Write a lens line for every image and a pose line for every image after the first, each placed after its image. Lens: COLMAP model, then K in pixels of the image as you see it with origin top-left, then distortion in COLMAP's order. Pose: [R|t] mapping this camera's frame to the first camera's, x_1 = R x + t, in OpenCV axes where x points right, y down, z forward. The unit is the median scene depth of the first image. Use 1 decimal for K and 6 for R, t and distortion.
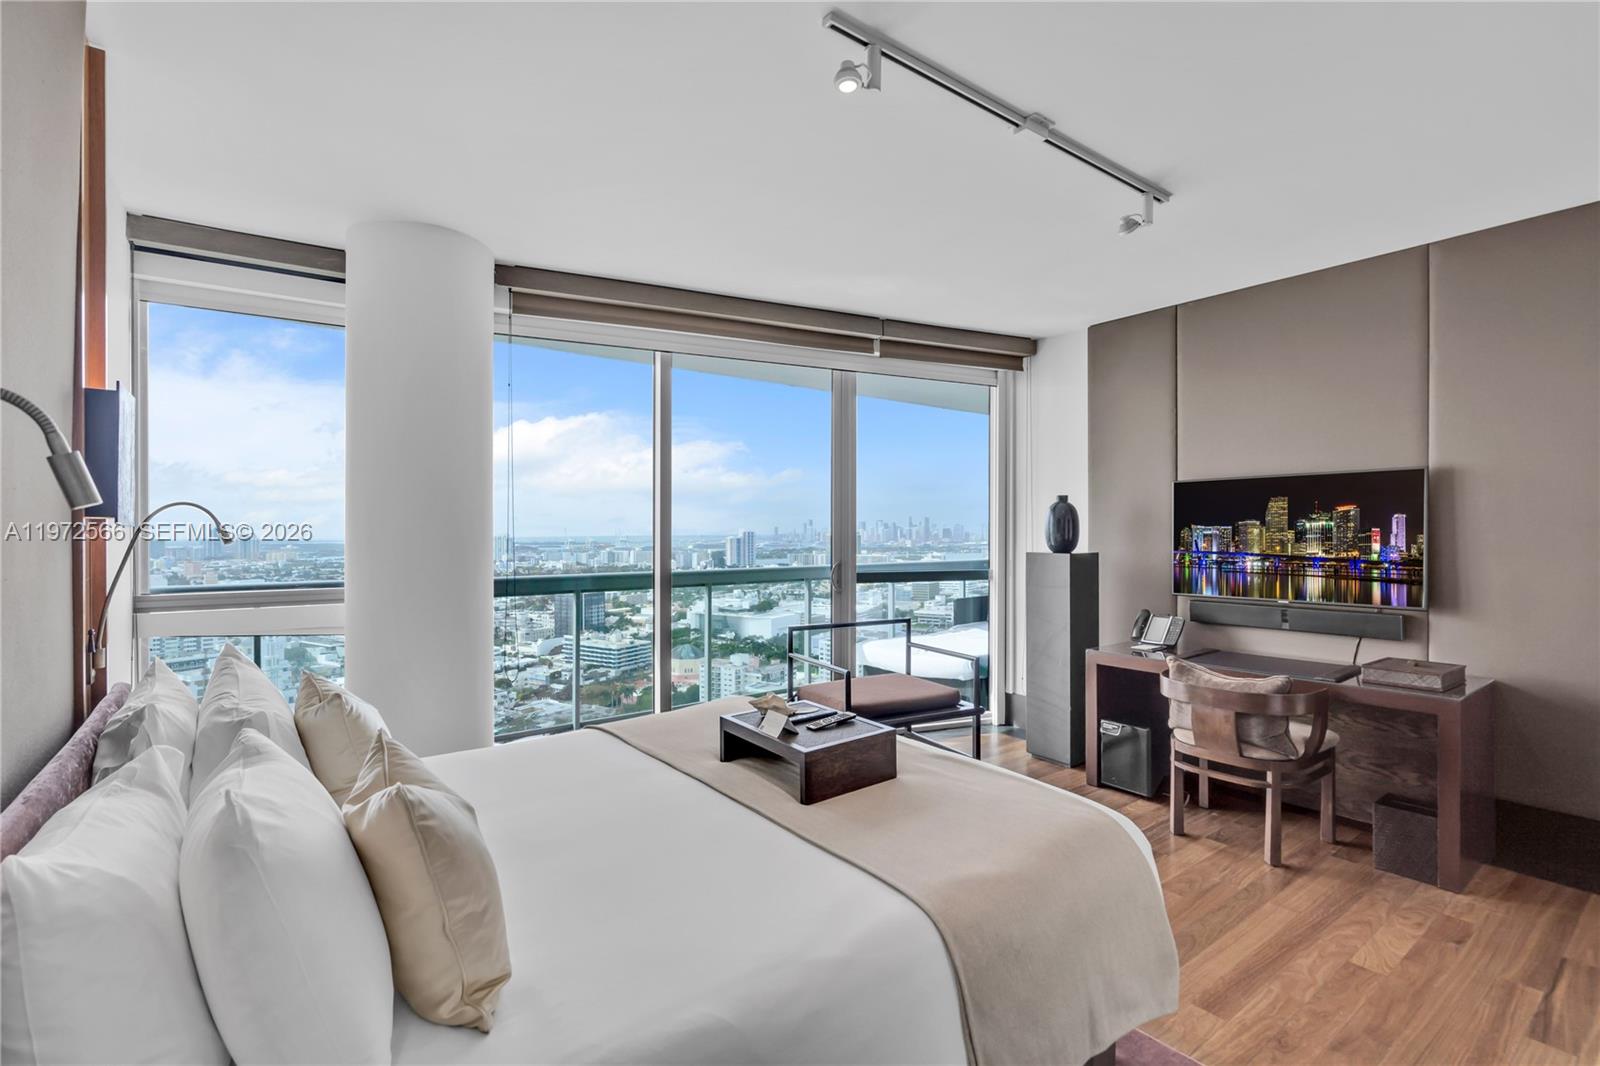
lens RADIAL K [[740.2, 0, 802.5], [0, 740.2, 537.2], [0, 0, 1]] dist [-0.005825, 0.002170]
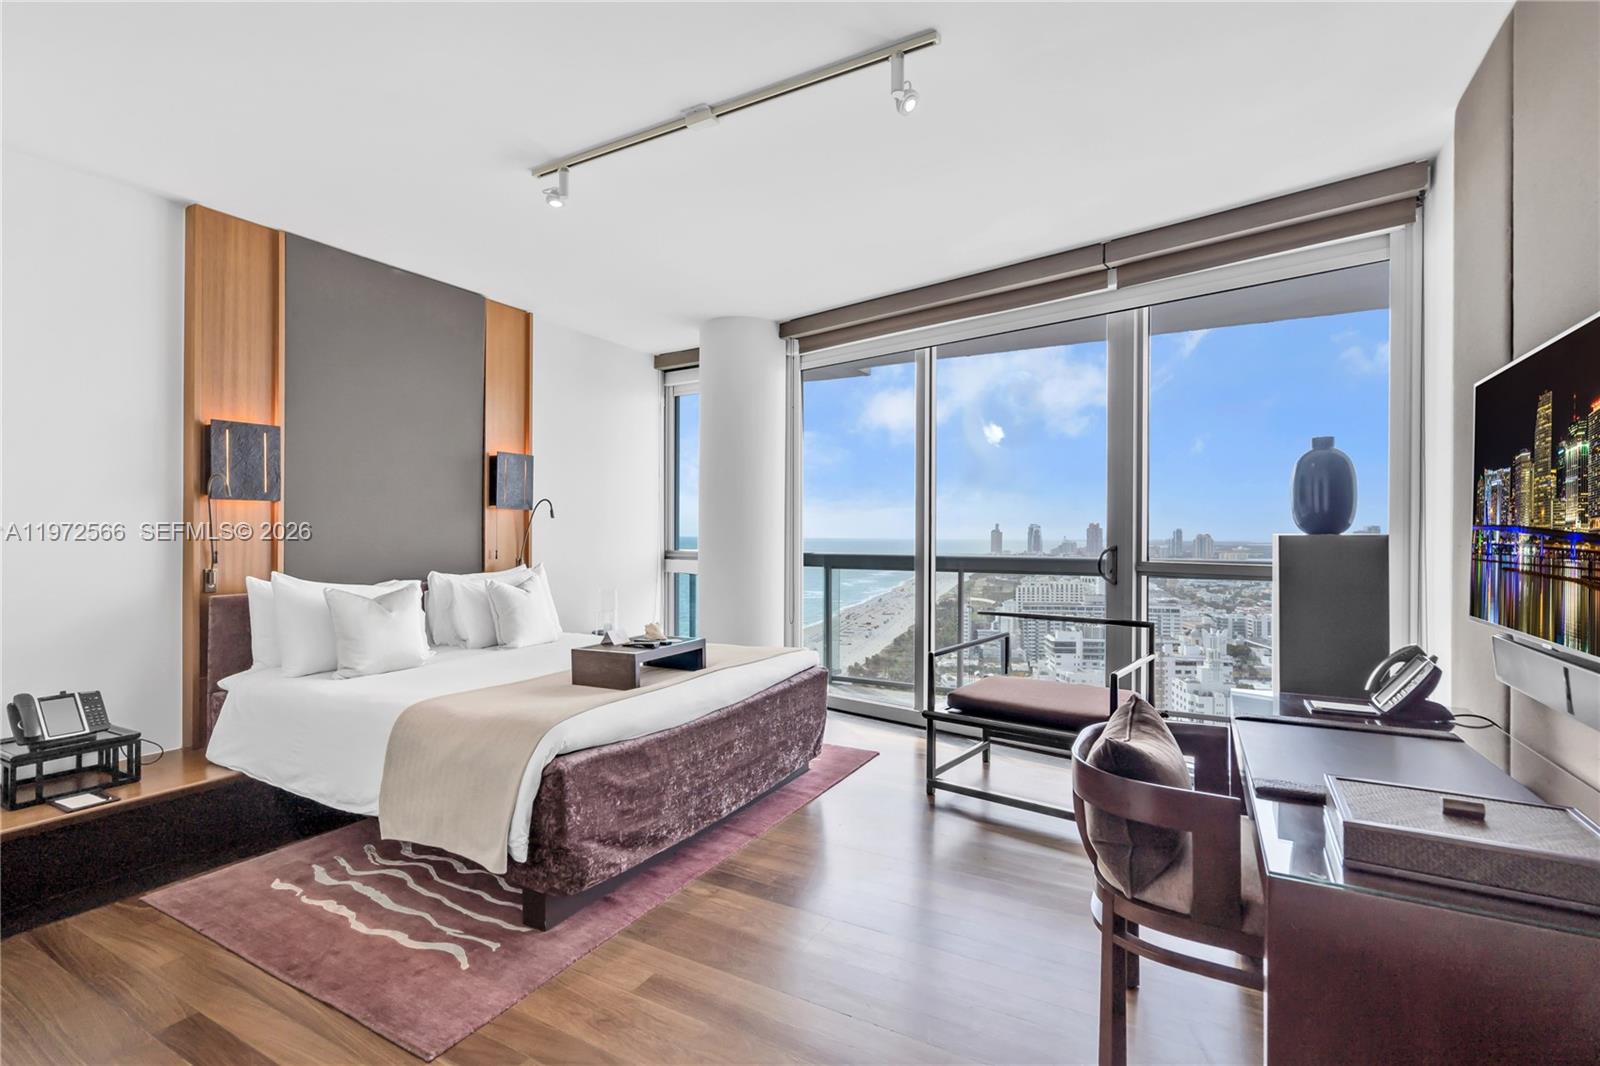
lens RADIAL K [[740.2, 0, 792.2], [0, 740.2, 528.5], [0, 0, 1]] dist [-0.005825, 0.002170]
pose [[0.396088, -0.003733, -0.918205, 0.723542], [-0.010372, 0.999910, -0.008539, 0.025794], [0.918154, 0.012905, 0.396014, 0.381455]]
